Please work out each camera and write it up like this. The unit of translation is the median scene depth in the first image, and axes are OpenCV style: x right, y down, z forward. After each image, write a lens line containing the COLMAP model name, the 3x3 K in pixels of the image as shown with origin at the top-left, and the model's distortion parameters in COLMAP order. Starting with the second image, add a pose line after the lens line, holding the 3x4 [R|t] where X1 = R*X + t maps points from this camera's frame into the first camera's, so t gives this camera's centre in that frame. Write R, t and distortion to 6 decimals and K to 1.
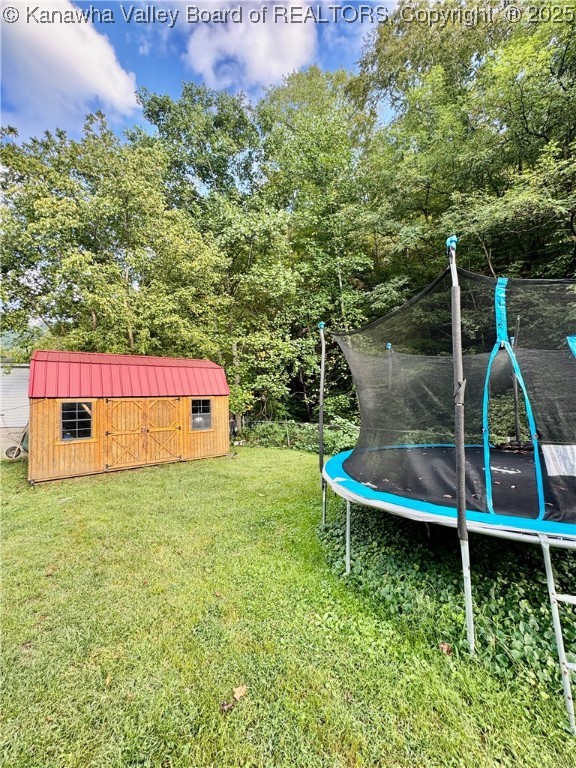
lens RADIAL K [[309.7, 0, 285.5], [0, 309.7, 383.1], [0, 0, 1]] dist [-0.003274, -0.000357]
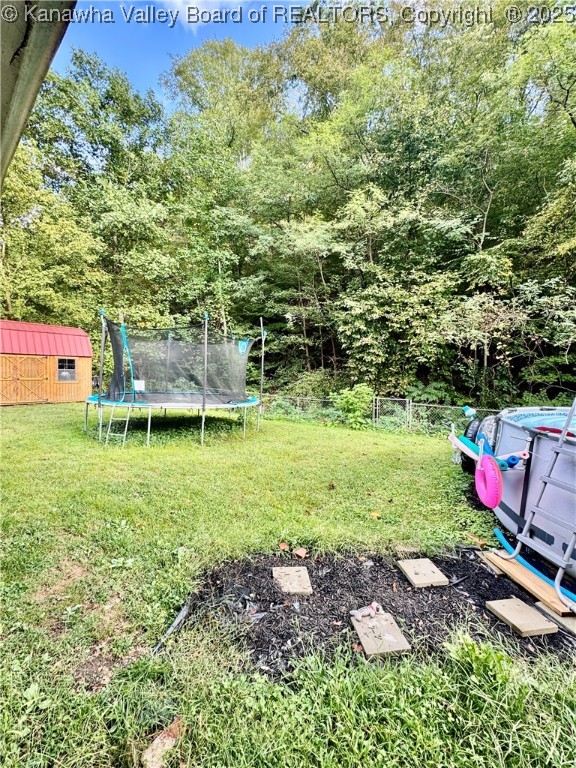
lens RADIAL K [[309.7, 0, 285.5], [0, 309.7, 383.1], [0, 0, 1]] dist [-0.003274, -0.000357]
pose [[0.972801, 0.047396, 0.226742, 0.263373], [-0.070114, 0.993175, 0.093207, -0.025547], [-0.220777, -0.106569, 0.969485, -0.390306]]
